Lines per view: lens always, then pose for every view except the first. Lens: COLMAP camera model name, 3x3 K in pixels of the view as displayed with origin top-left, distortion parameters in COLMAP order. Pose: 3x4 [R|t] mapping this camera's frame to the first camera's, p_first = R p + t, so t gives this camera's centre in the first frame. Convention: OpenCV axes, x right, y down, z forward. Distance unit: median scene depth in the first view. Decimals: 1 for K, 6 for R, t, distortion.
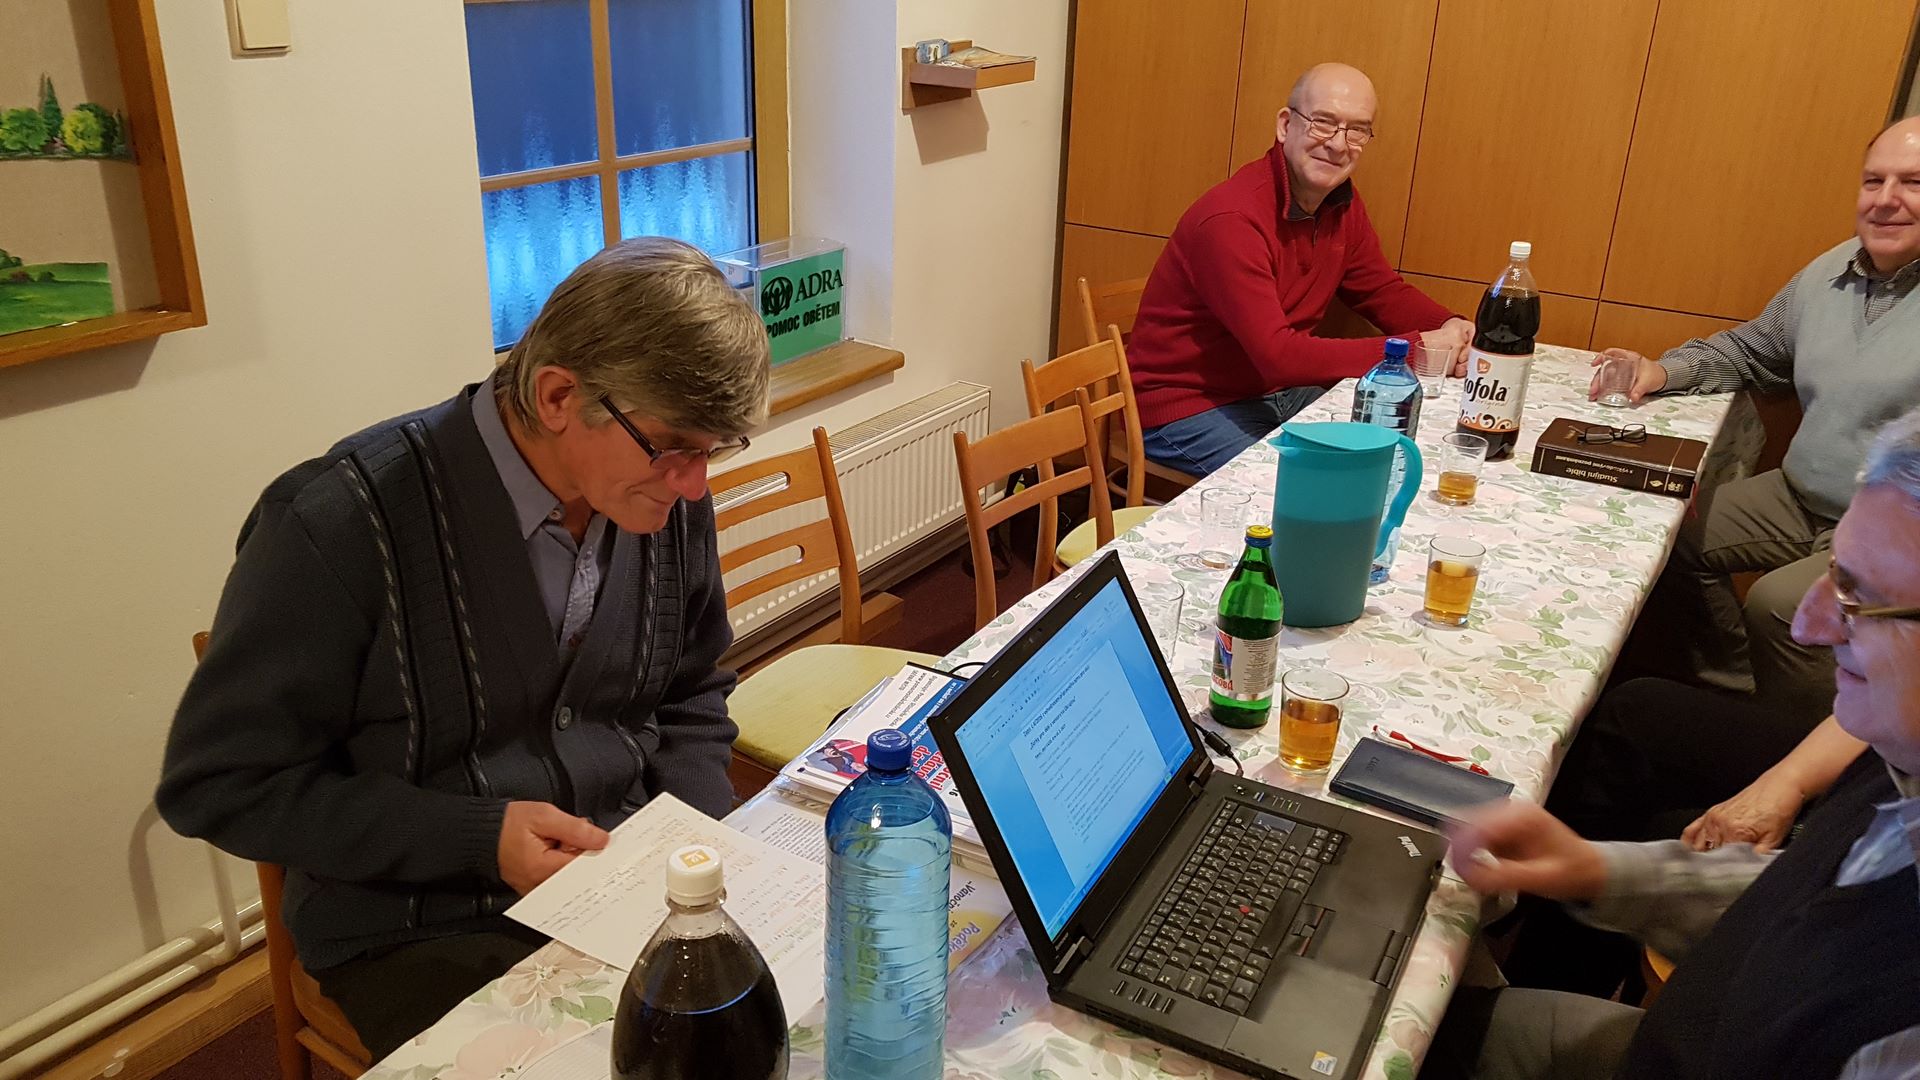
lens RADIAL K [[1456.4, 0, 958.5], [0, 1456.4, 536.9], [0, 0, 1]] dist [0.001783, -0.002455]
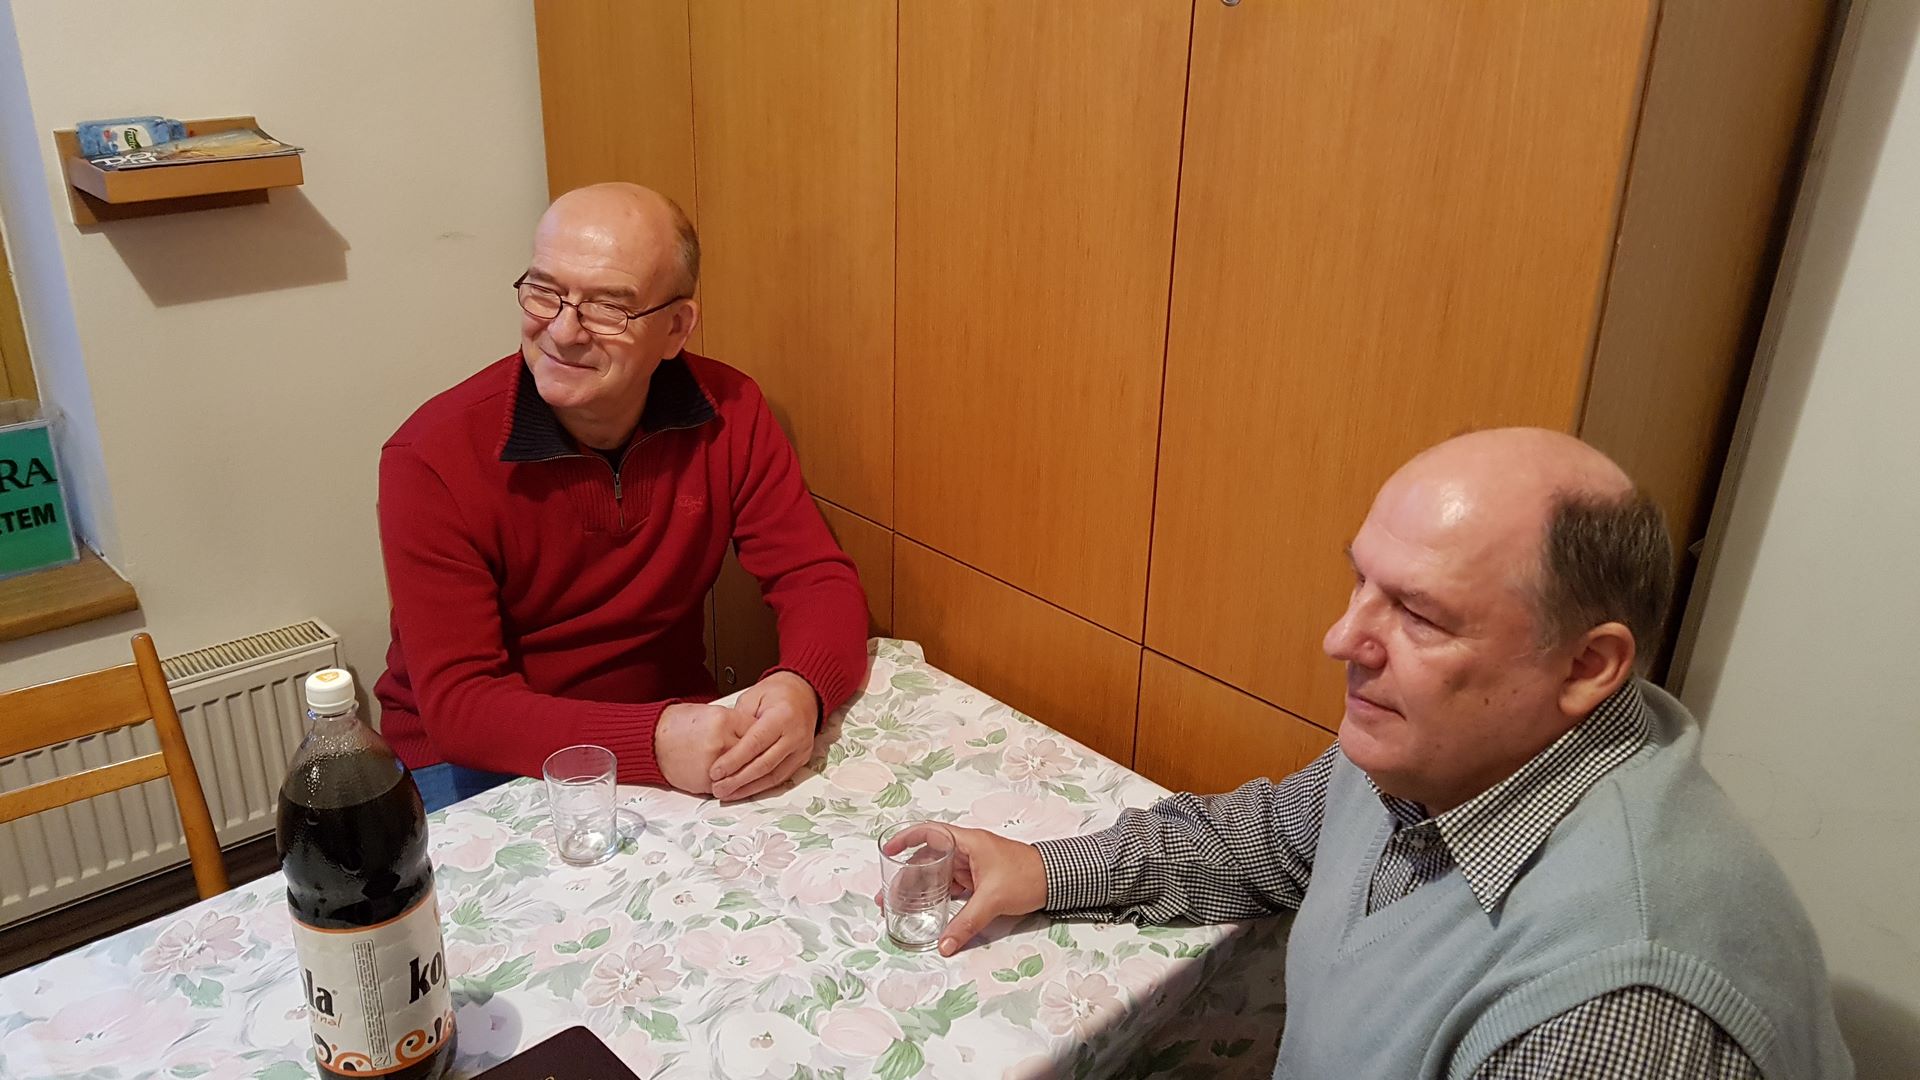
lens RADIAL K [[1456.4, 0, 956.3], [0, 1456.4, 542.0], [0, 0, 1]] dist [0.001783, -0.002455]
pose [[0.967076, 0.095875, -0.235736, 0.514472], [-0.097225, 0.995245, 0.005921, -0.204215], [0.235183, 0.017193, 0.971799, 0.490698]]
